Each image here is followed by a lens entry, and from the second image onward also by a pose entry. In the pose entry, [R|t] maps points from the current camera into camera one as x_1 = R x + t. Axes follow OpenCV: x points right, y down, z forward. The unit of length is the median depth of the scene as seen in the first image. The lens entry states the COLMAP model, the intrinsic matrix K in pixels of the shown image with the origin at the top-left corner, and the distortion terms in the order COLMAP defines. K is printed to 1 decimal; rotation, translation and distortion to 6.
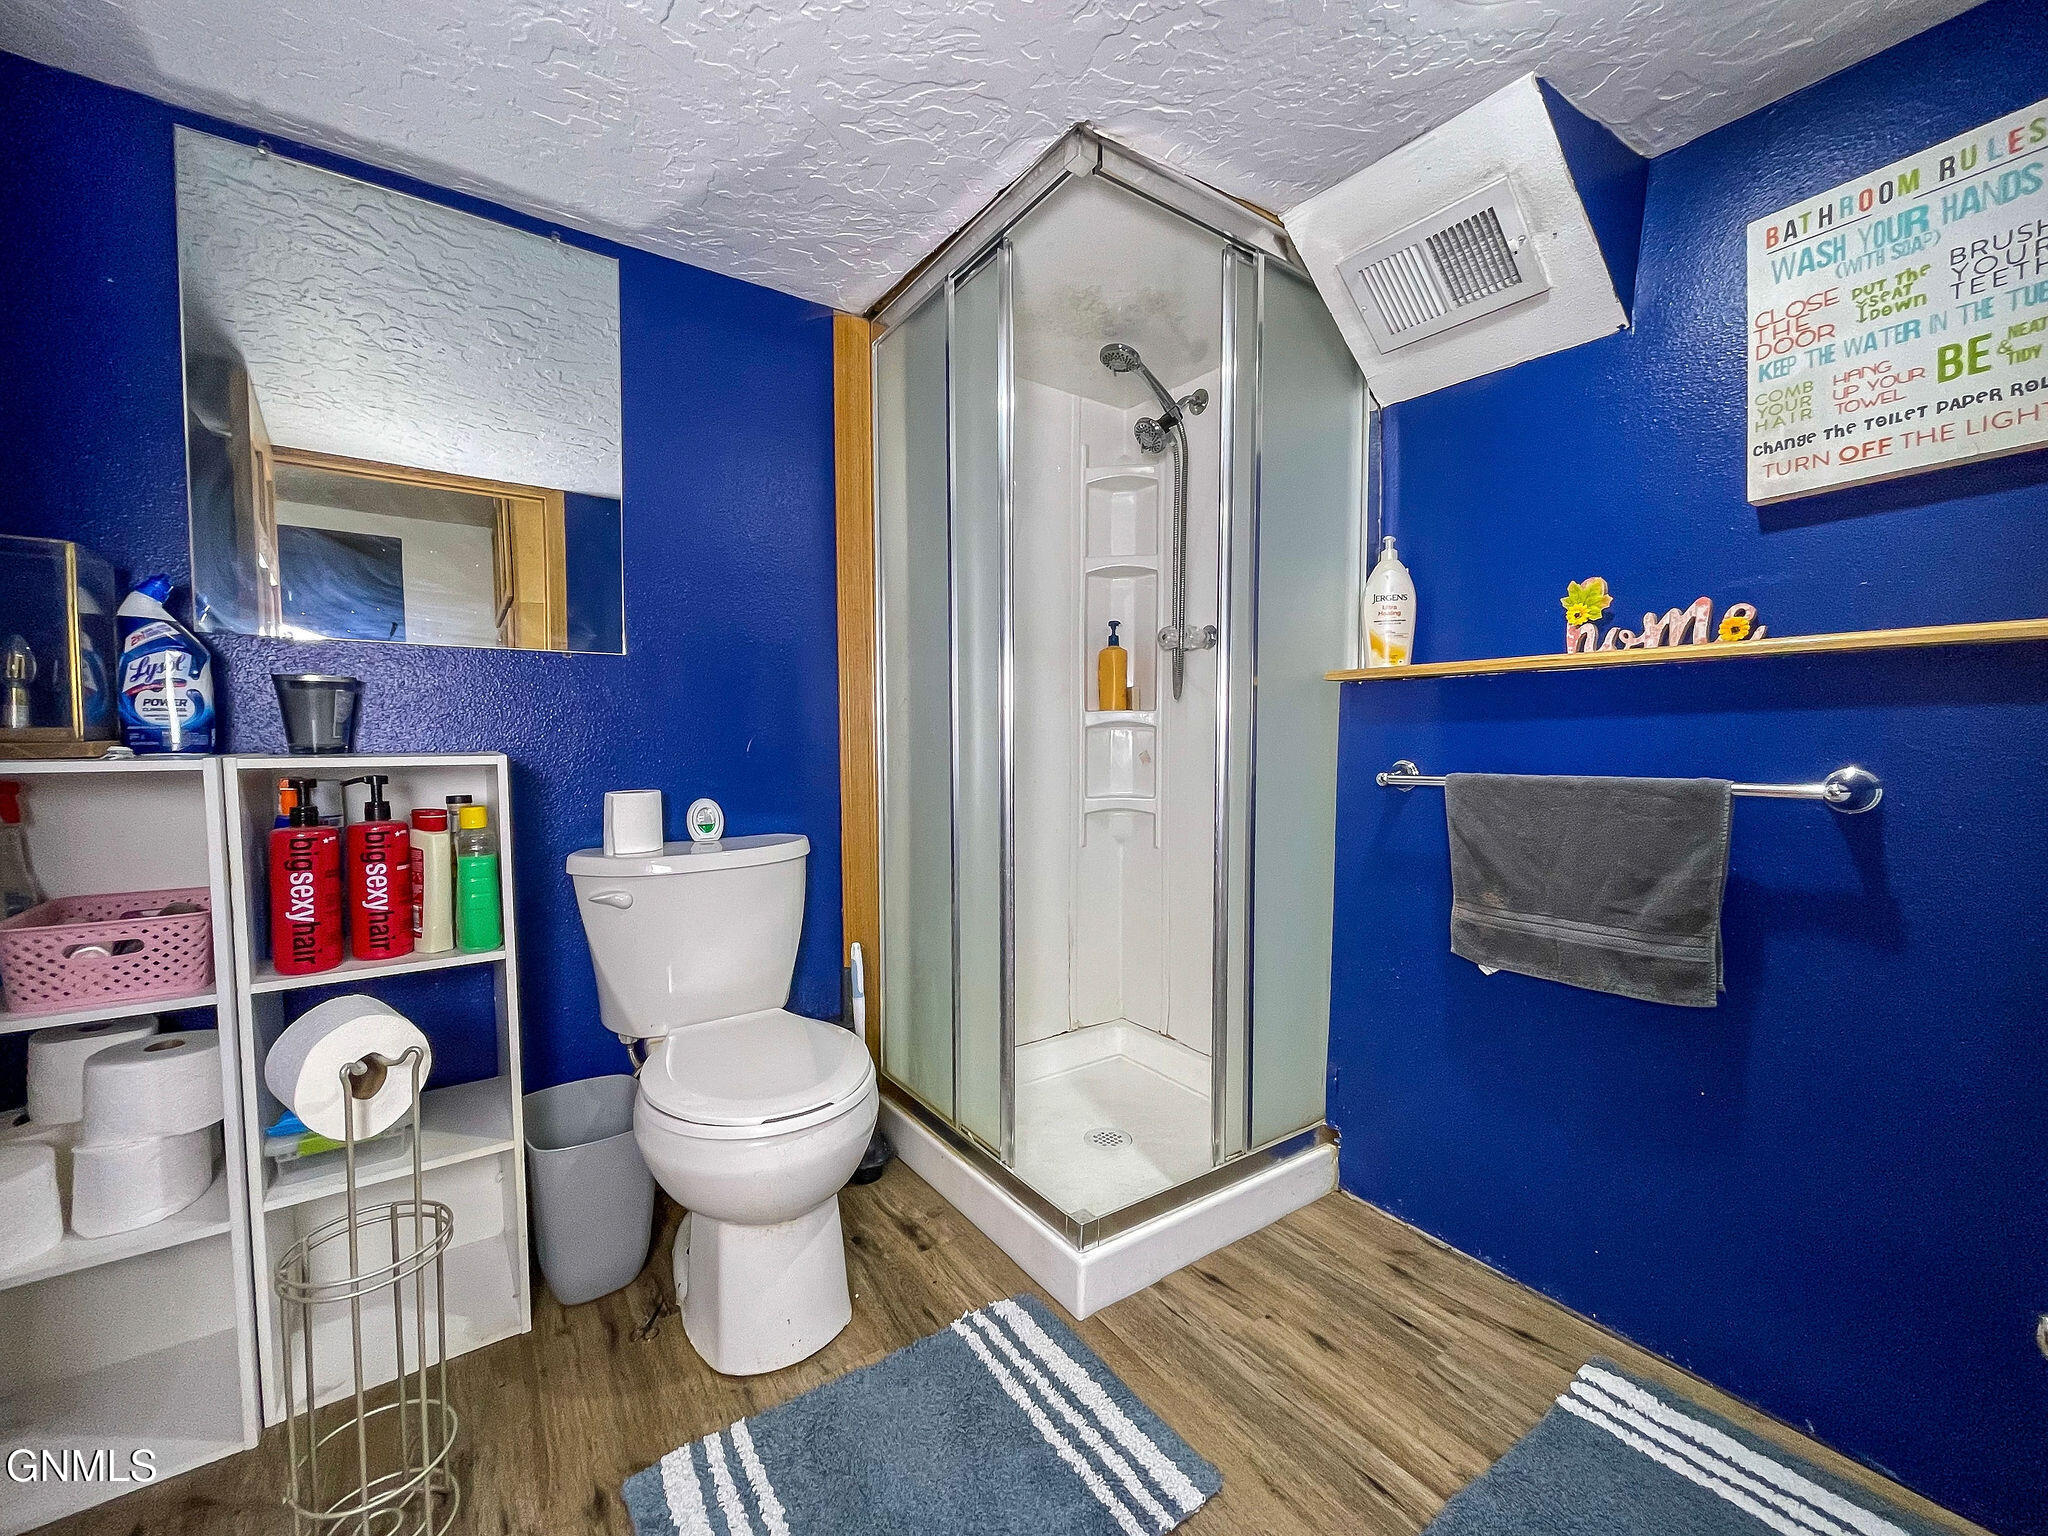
lens RADIAL K [[816.7, 0, 1024.0], [0, 816.7, 768.0], [0, 0, 1]] dist [0.000440, -0.004355]
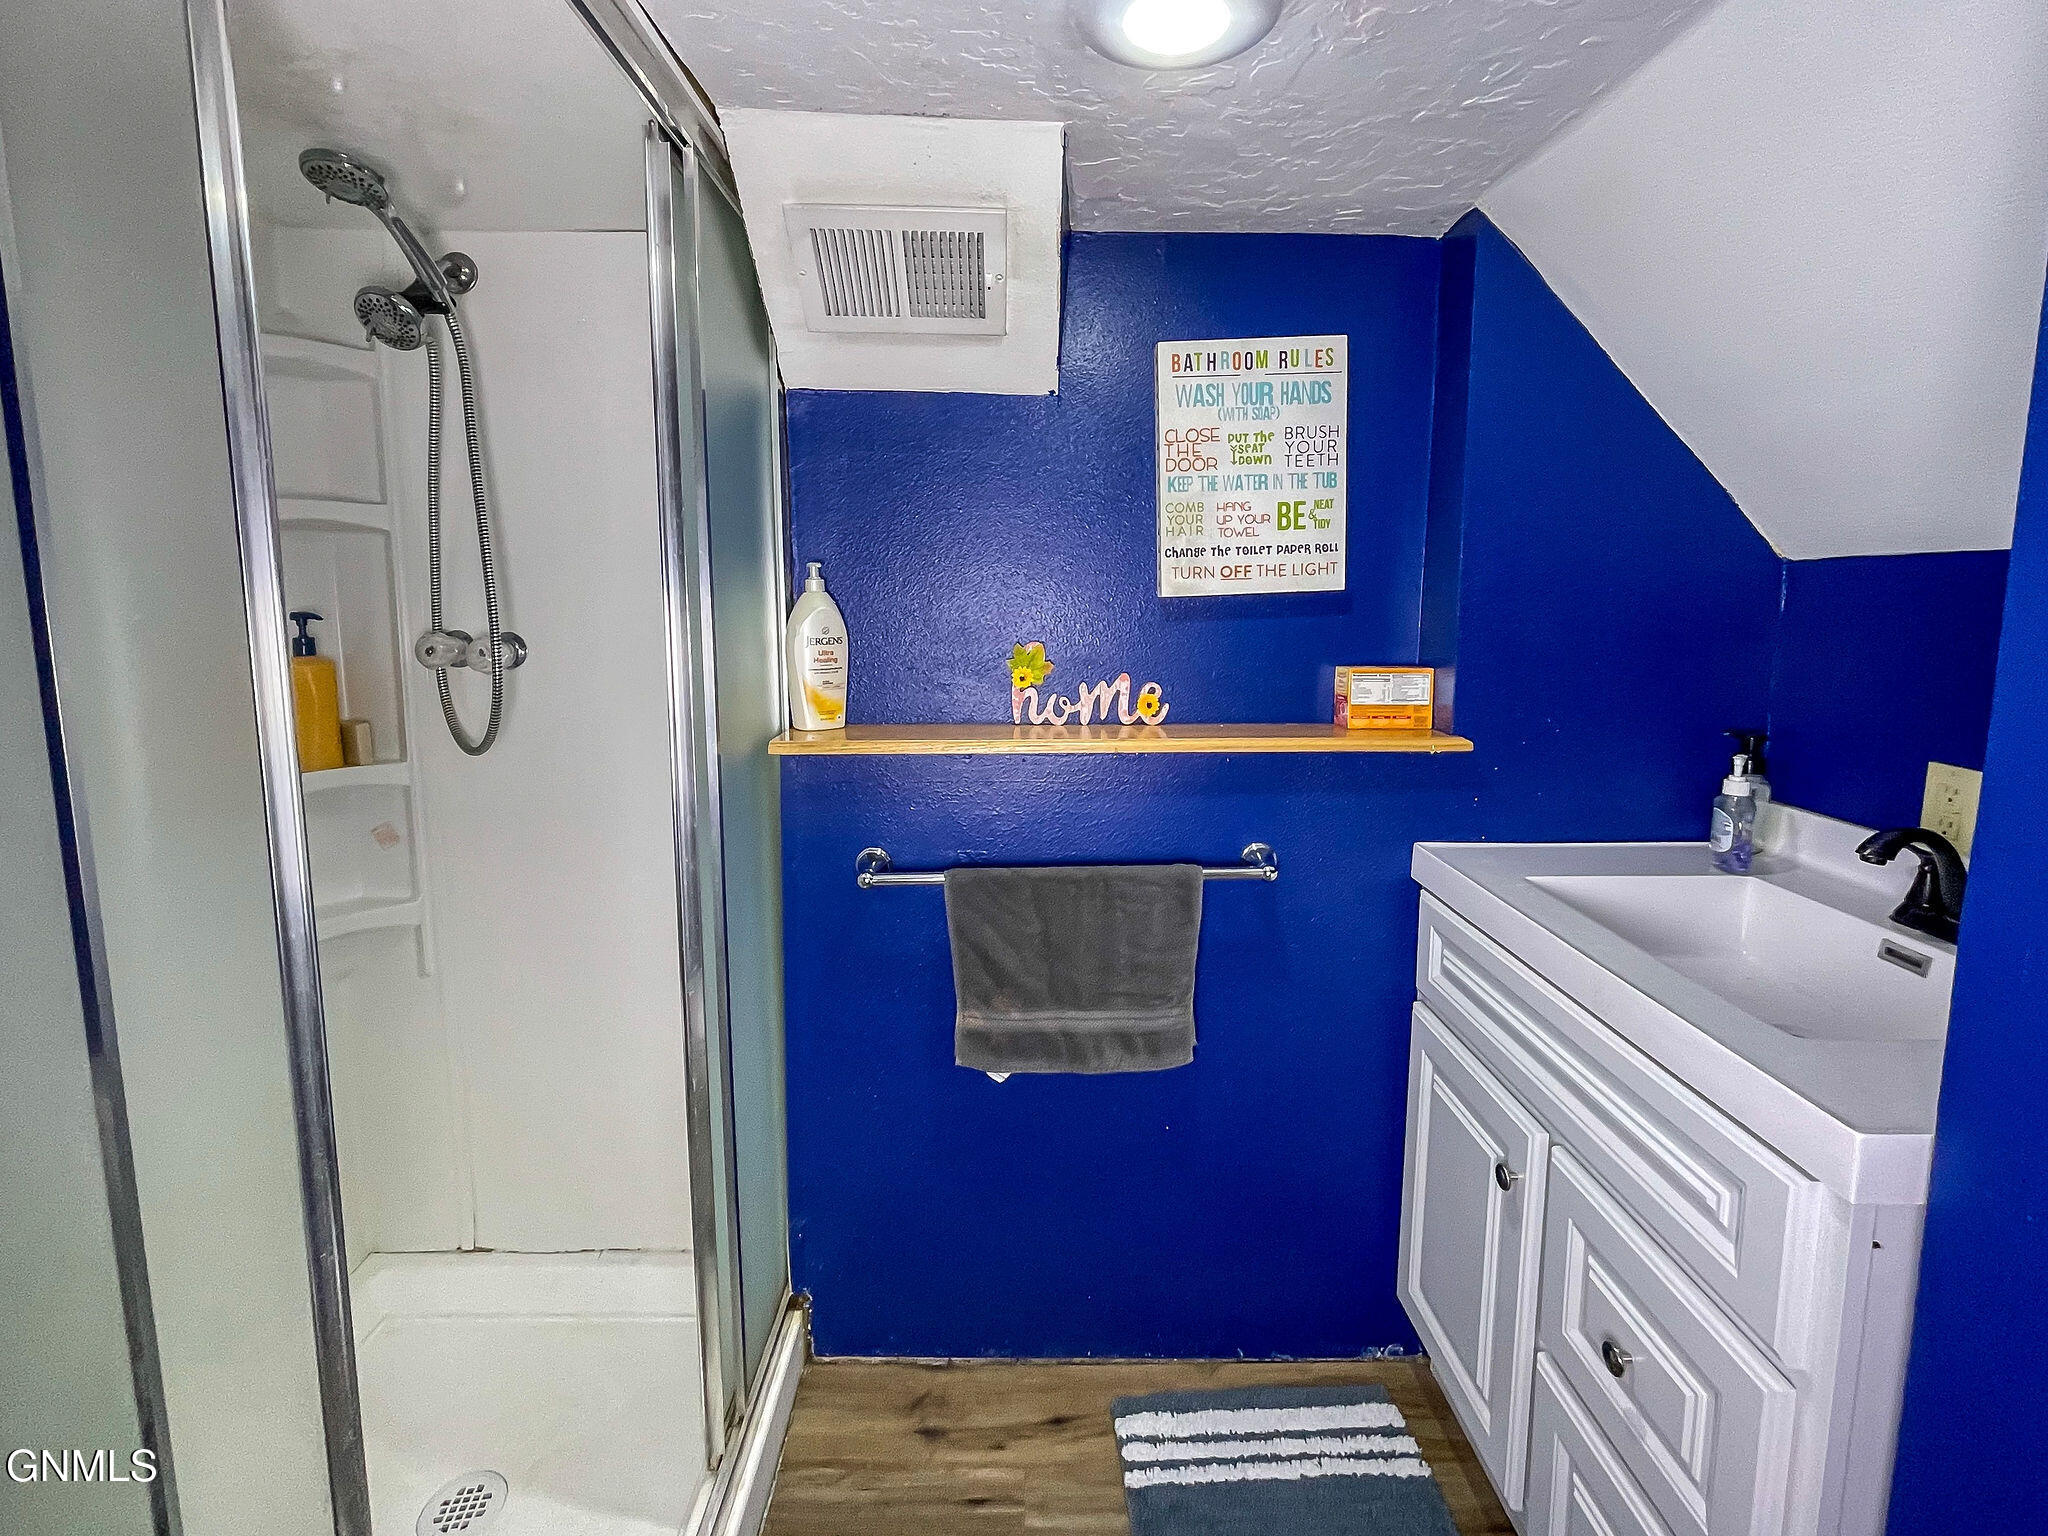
lens RADIAL K [[925.9, 0, 1031.2], [0, 925.9, 685.7], [0, 0, 1]] dist [-0.001952, -0.001213]
pose [[0.558457, -0.094125, 0.824176, -0.275991], [0.035377, 0.995340, 0.089701, -0.331891], [-0.828779, -0.020938, 0.559185, 0.441878]]
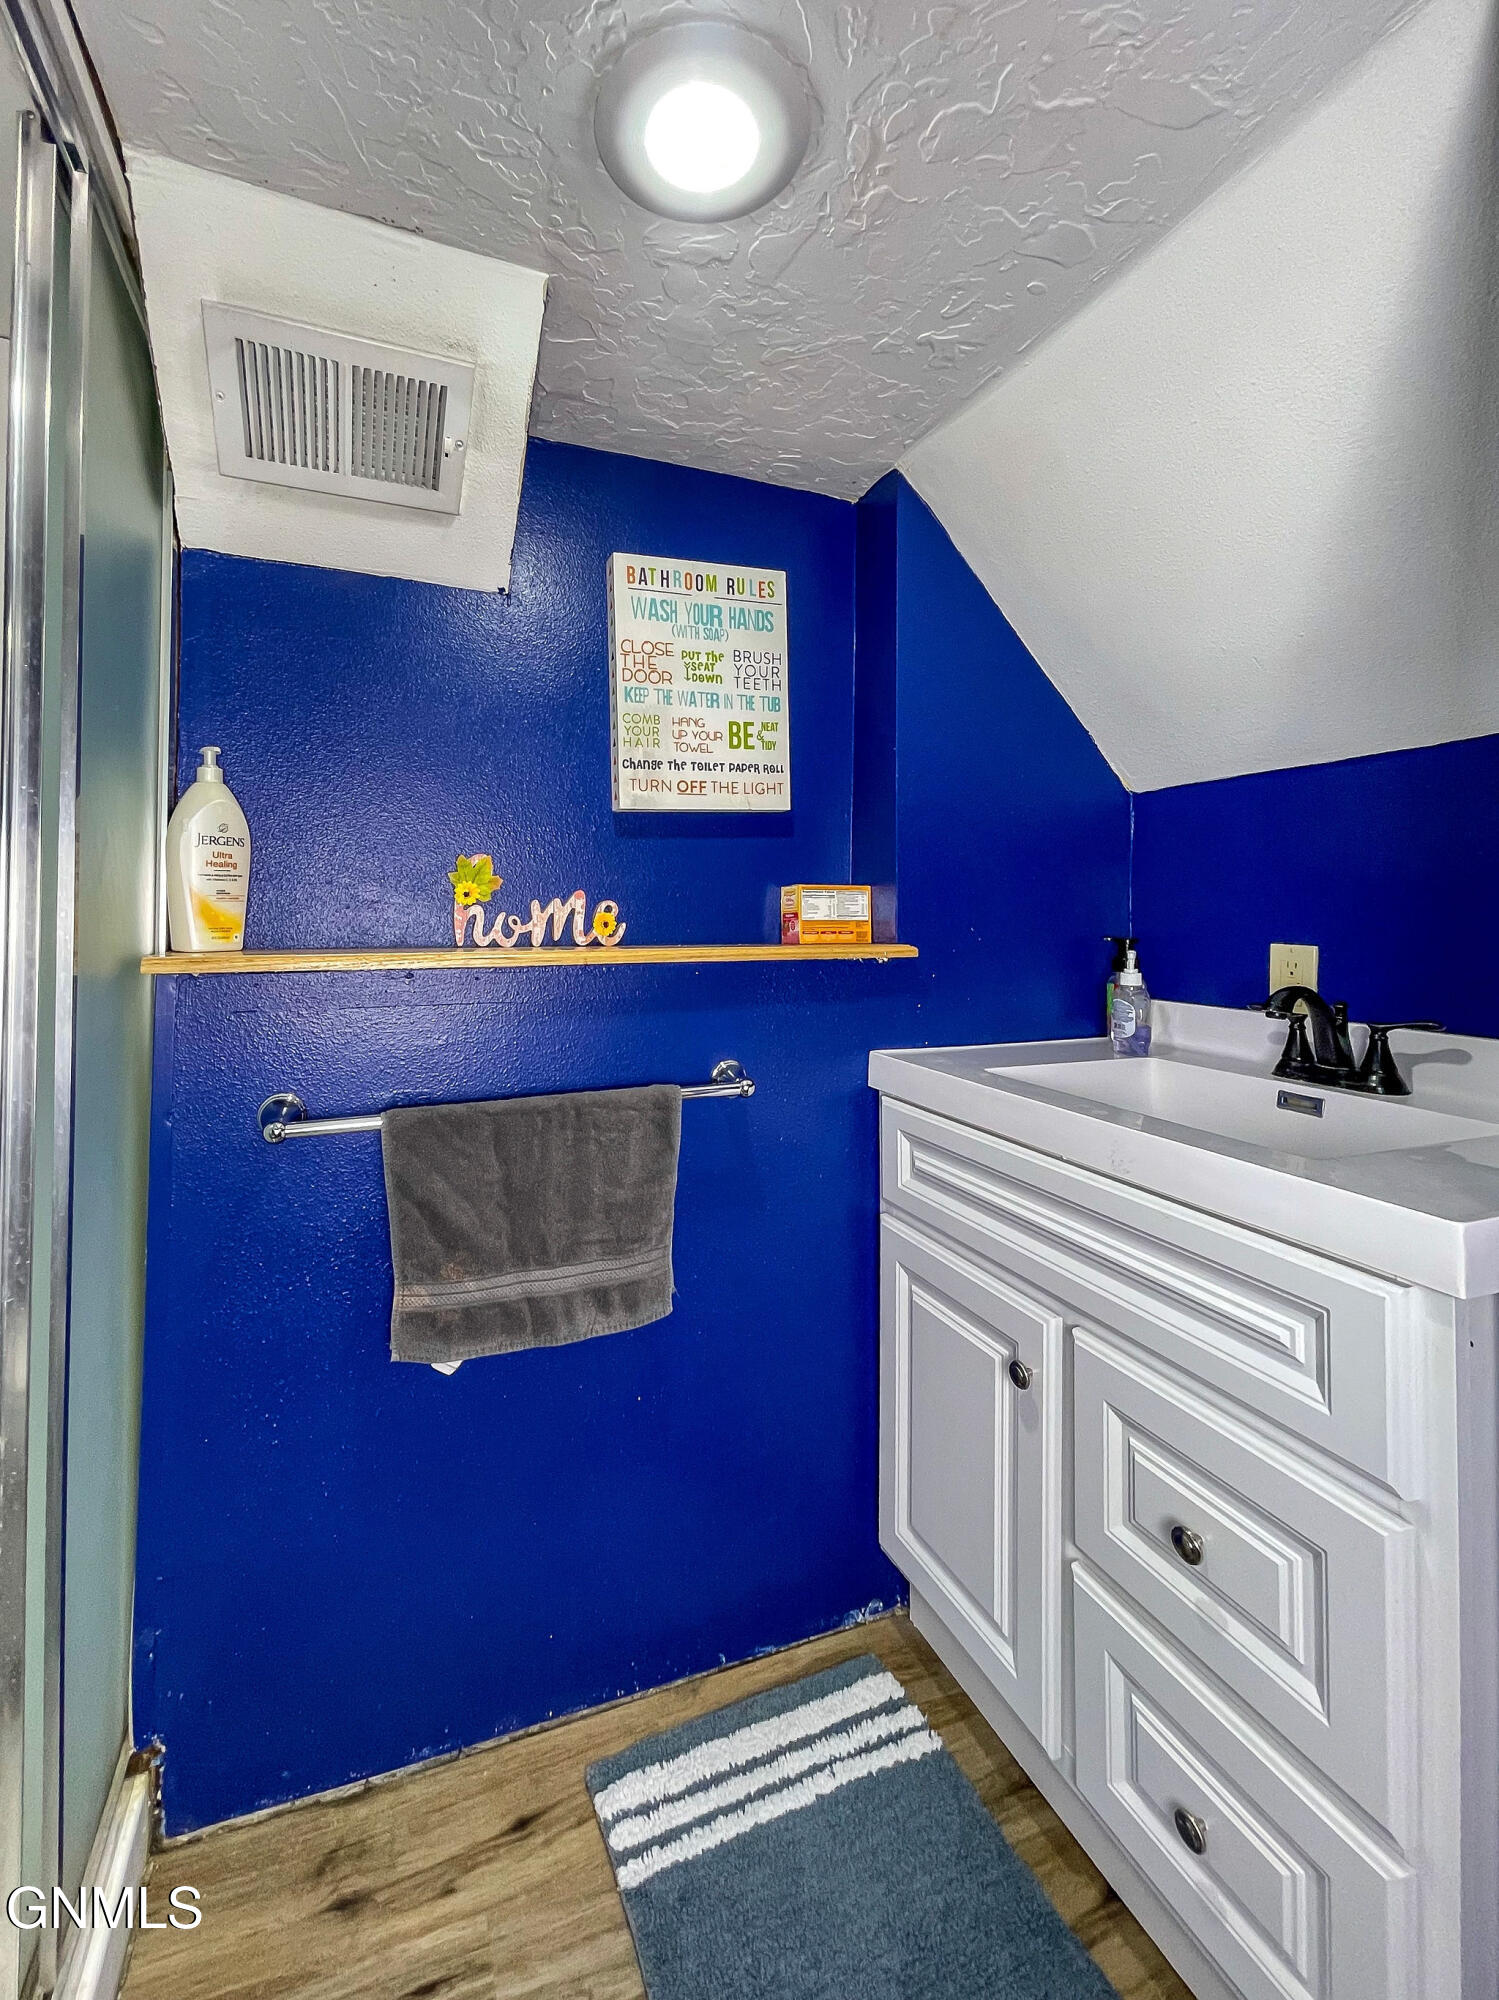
lens RADIAL K [[846.2, 0, 683.8], [0, 846.2, 888.1], [0, 0, 1]] dist [0.001144, -0.000208]
pose [[0.247396, 0.019938, 0.968709, -0.169066], [0.033772, 0.999003, -0.029186, -0.190223], [-0.968326, 0.039936, 0.246476, 0.658439]]
